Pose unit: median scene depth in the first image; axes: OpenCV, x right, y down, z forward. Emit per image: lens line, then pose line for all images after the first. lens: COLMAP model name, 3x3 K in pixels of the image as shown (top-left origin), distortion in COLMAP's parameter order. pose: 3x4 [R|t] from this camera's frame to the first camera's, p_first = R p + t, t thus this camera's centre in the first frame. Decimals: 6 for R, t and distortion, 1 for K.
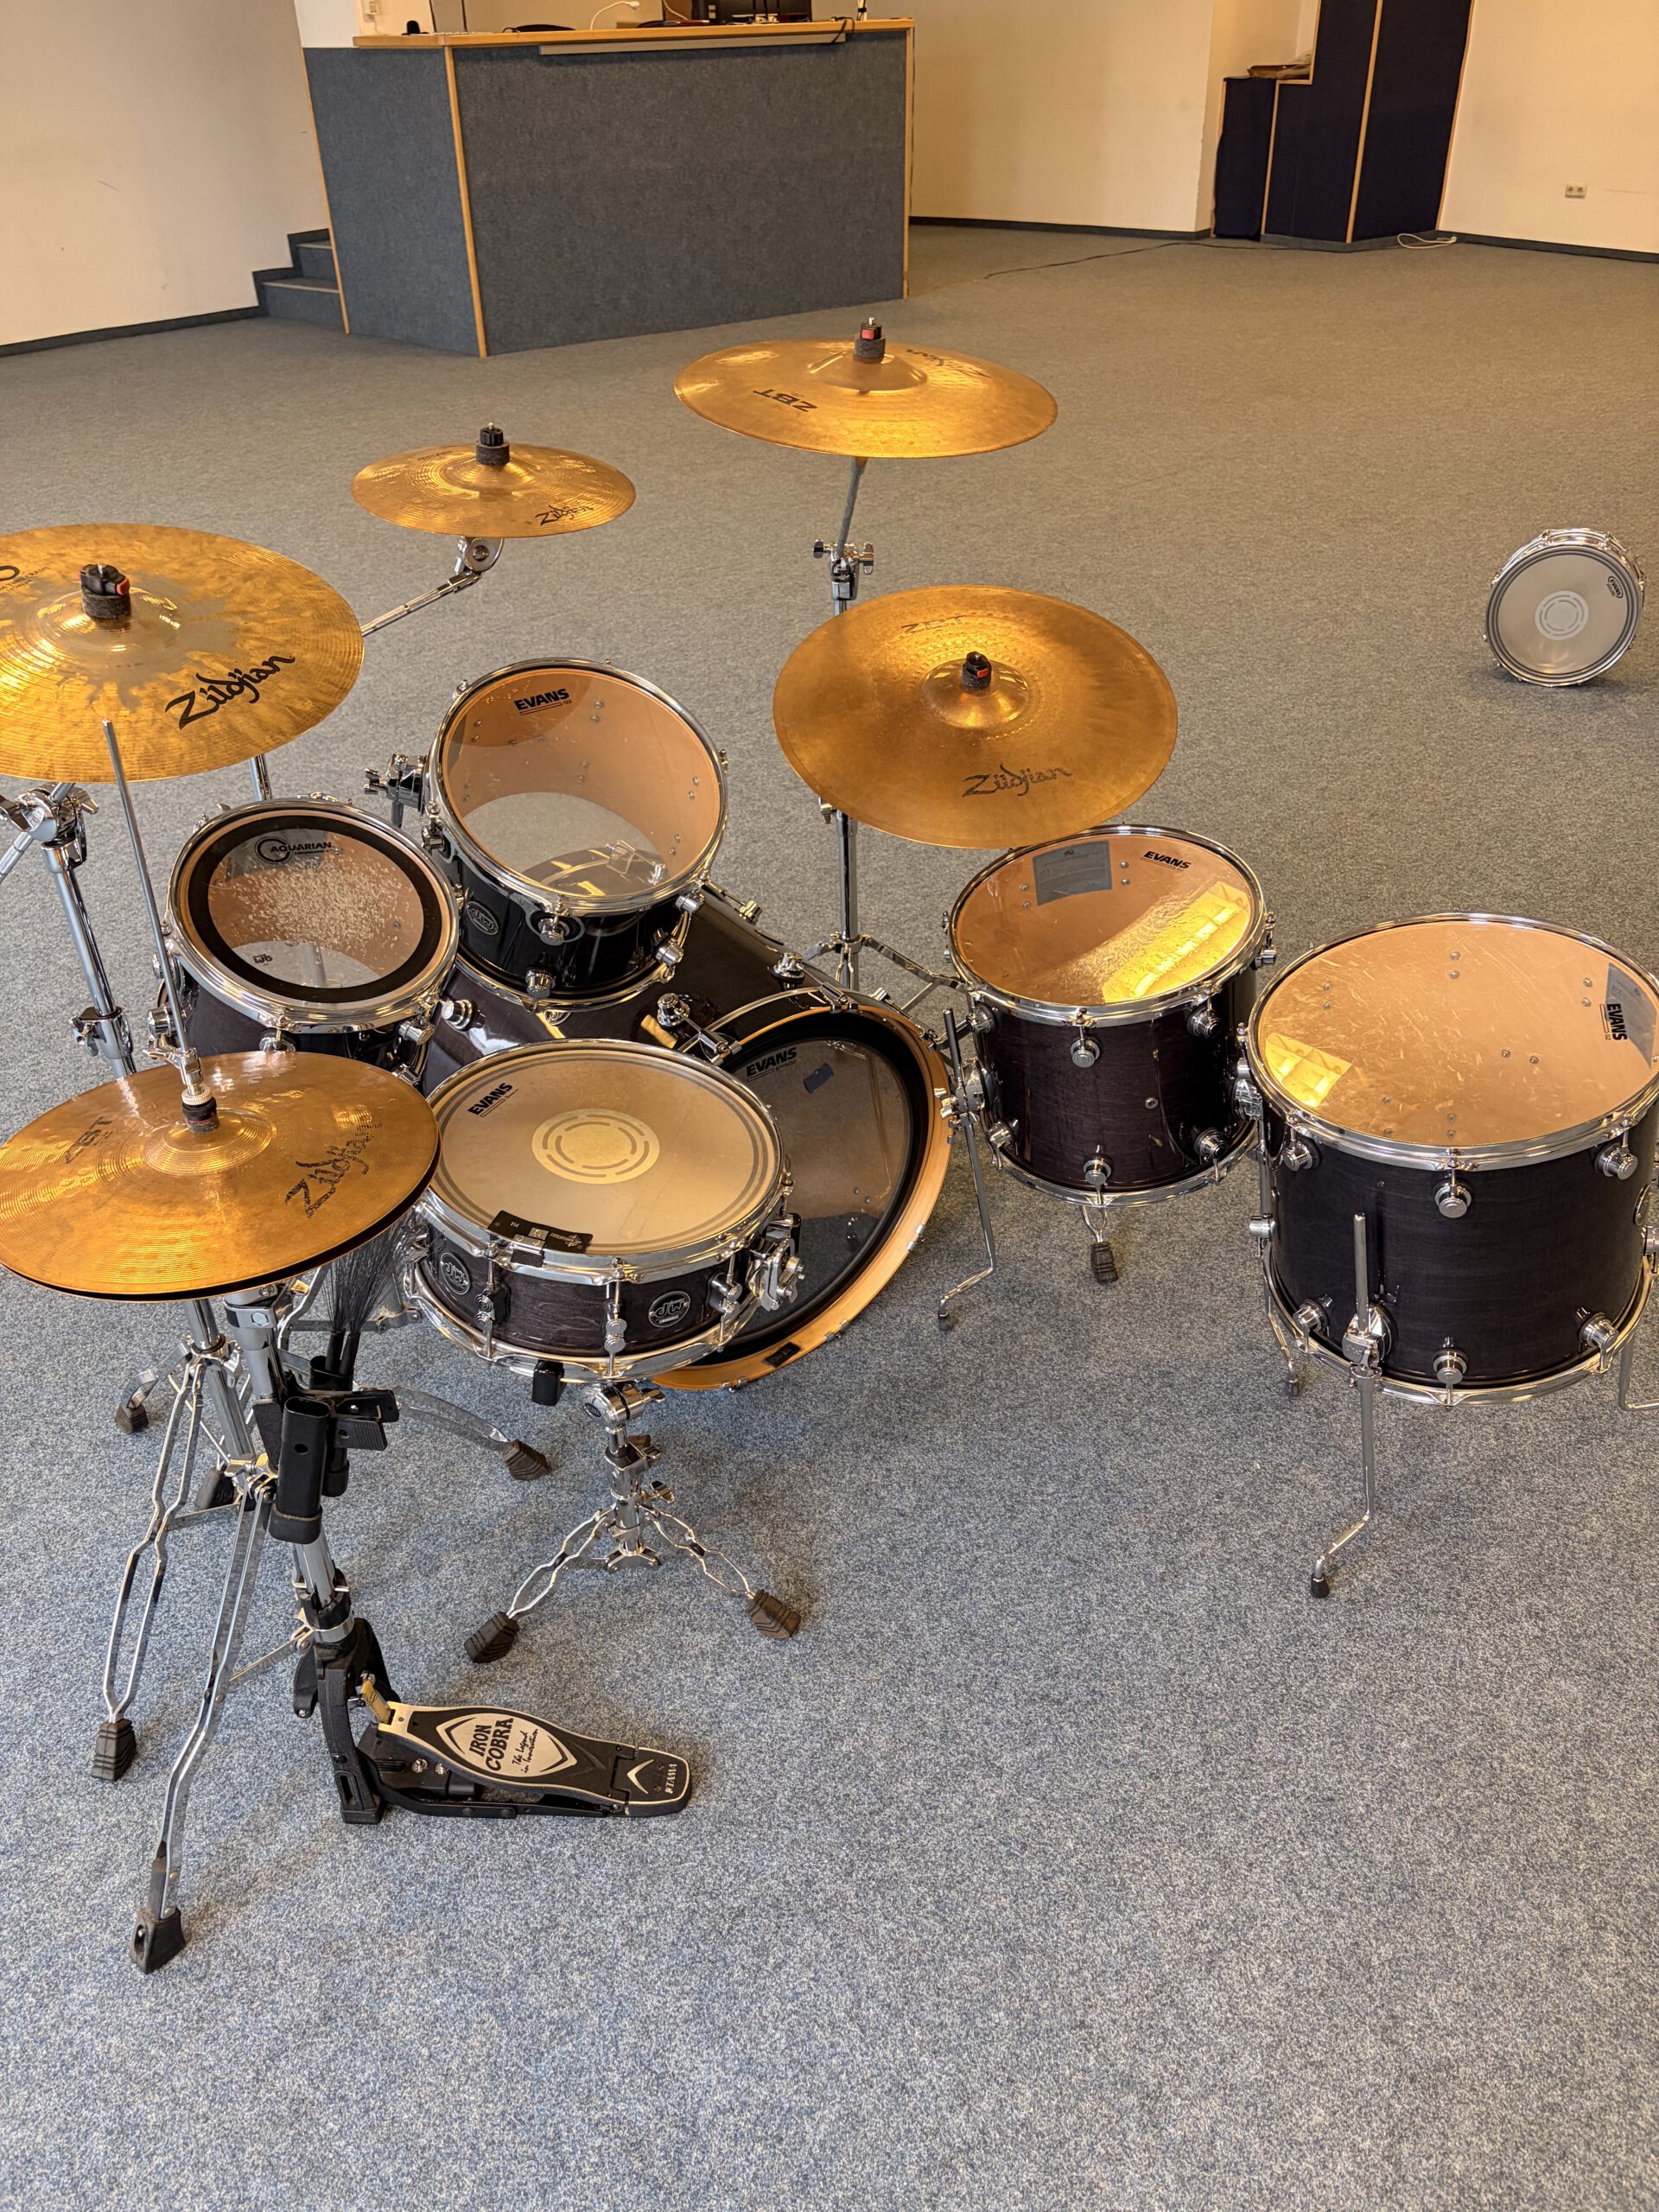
lens RADIAL K [[1647.2, 0, 845.4], [0, 1647.2, 1103.5], [0, 0, 1]] dist [0.000716, -0.002064]
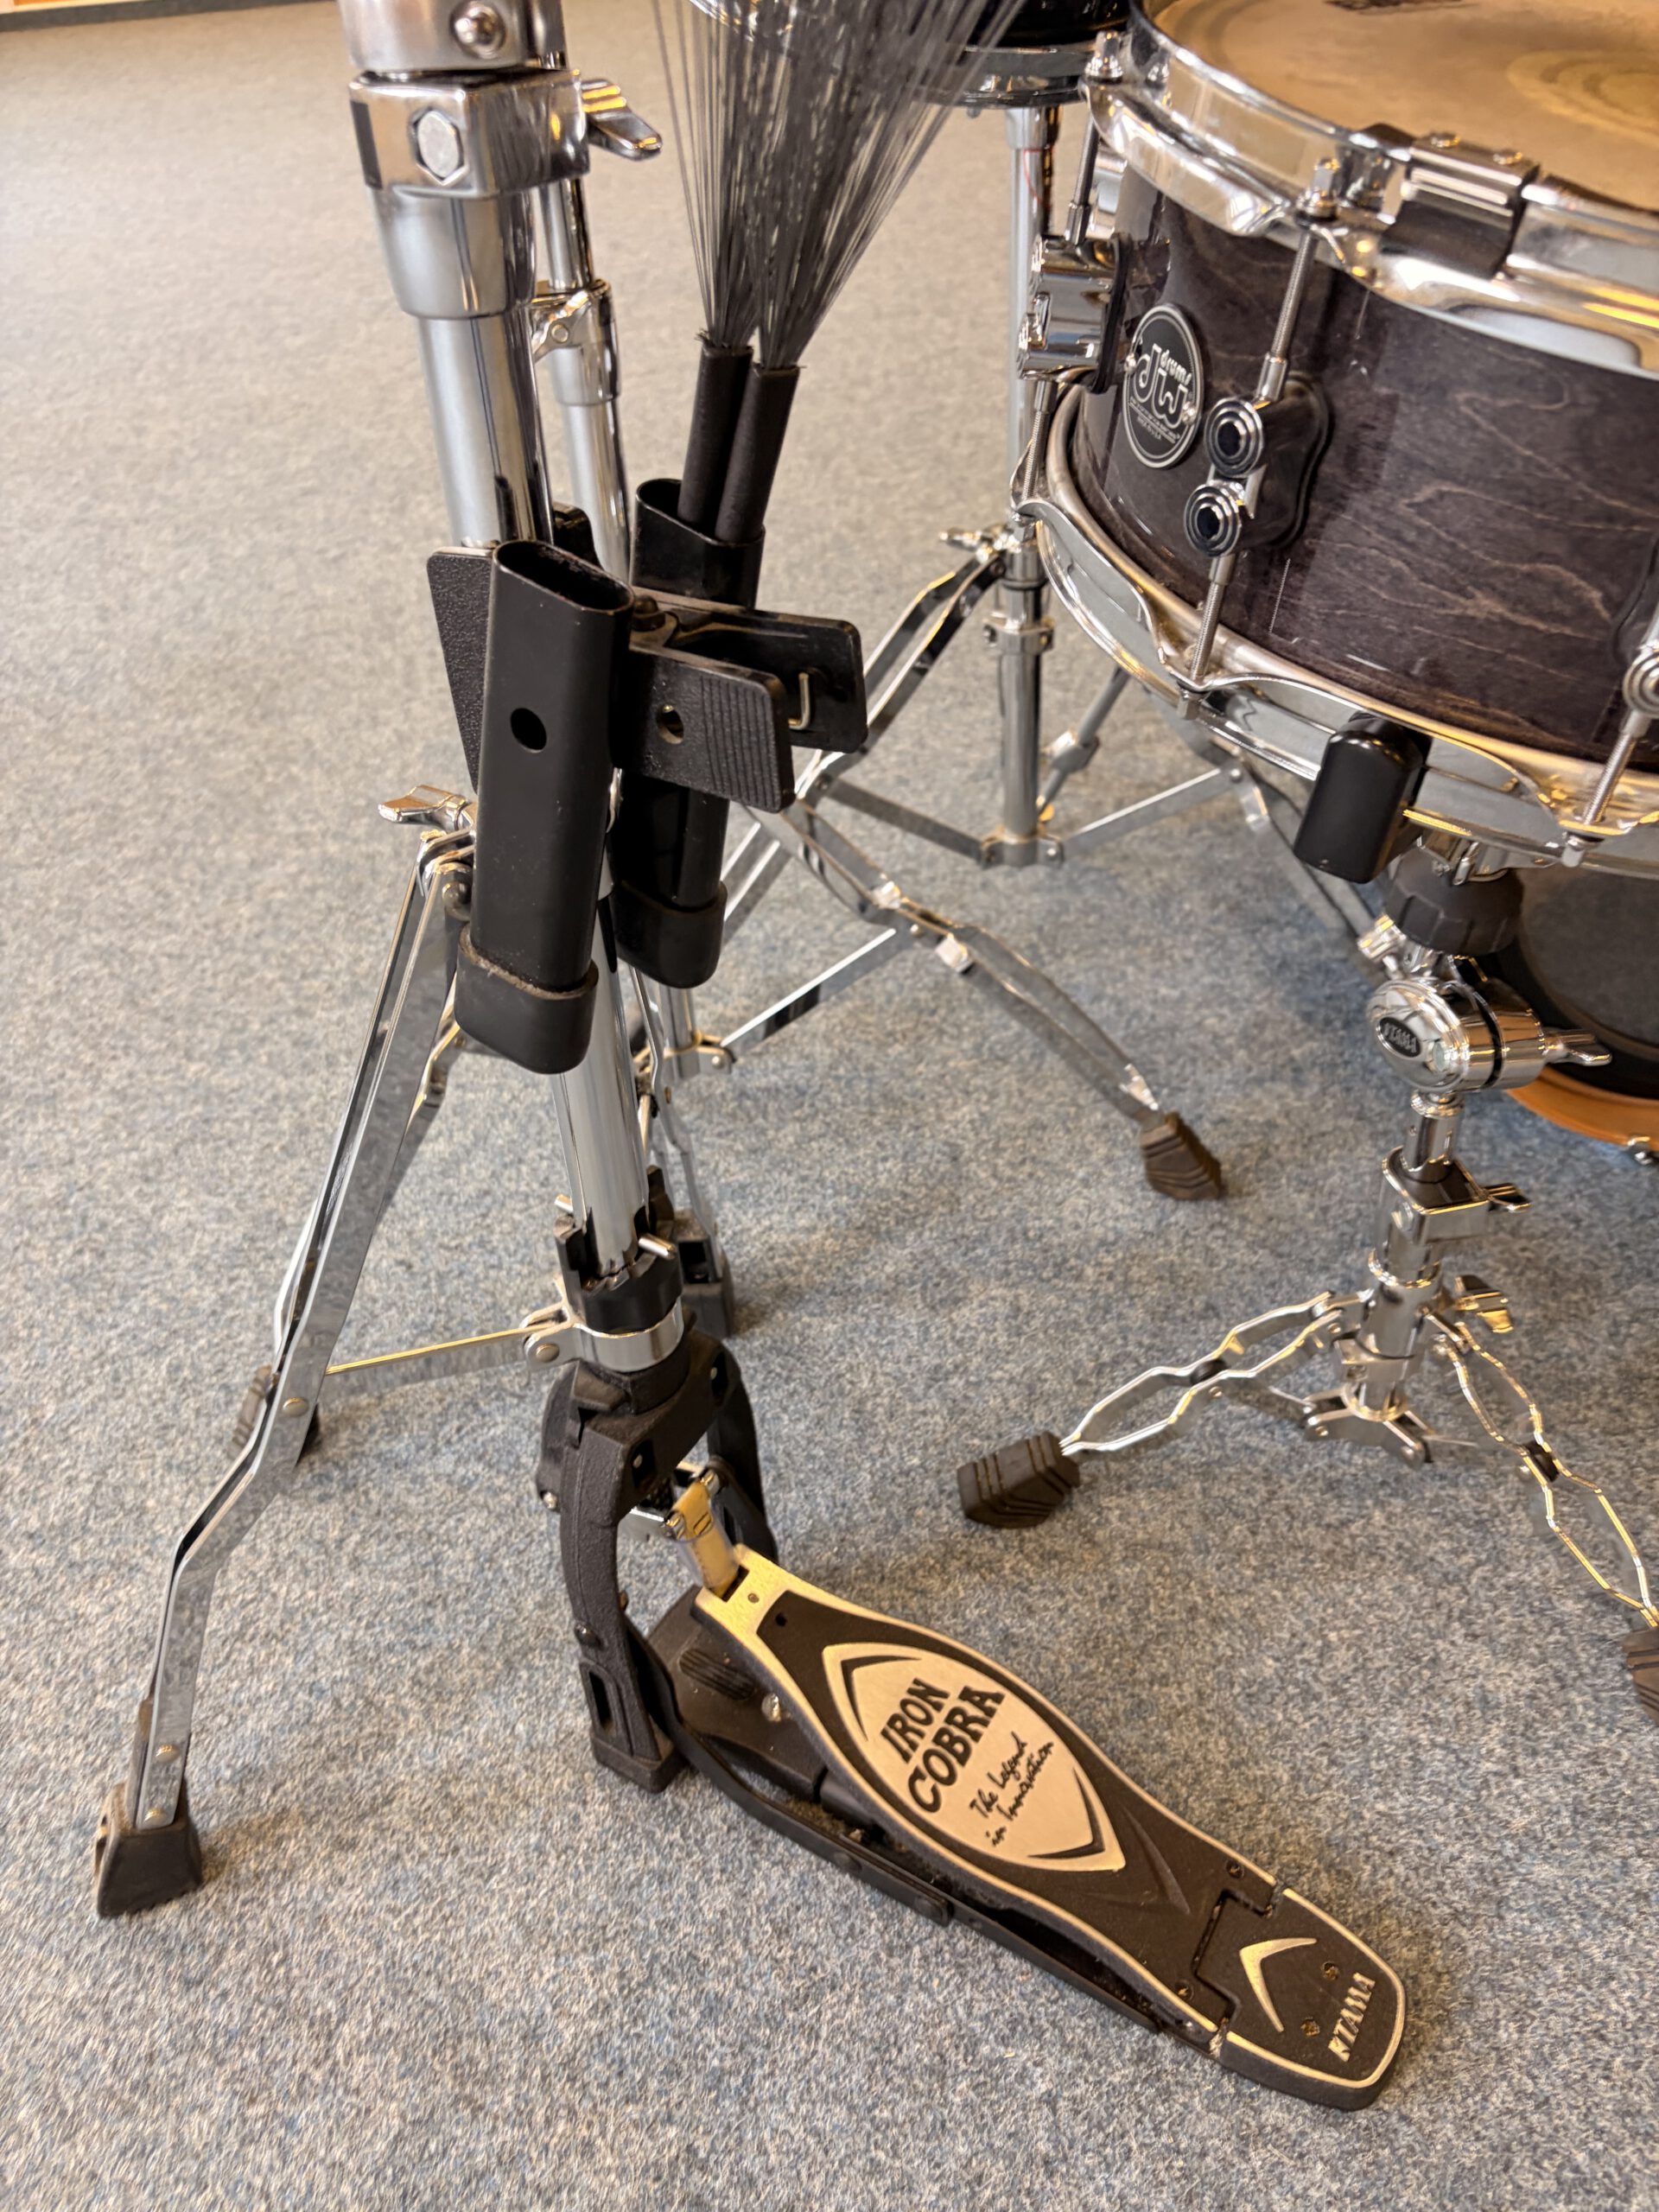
lens RADIAL K [[1647.2, 0, 845.4], [0, 1647.2, 1103.5], [0, 0, 1]] dist [0.000716, -0.002064]
pose [[0.882536, 0.275514, -0.381080, -0.123224], [-0.231963, 0.959994, 0.156860, 0.180907], [0.409052, -0.050039, 0.911138, 0.629605]]
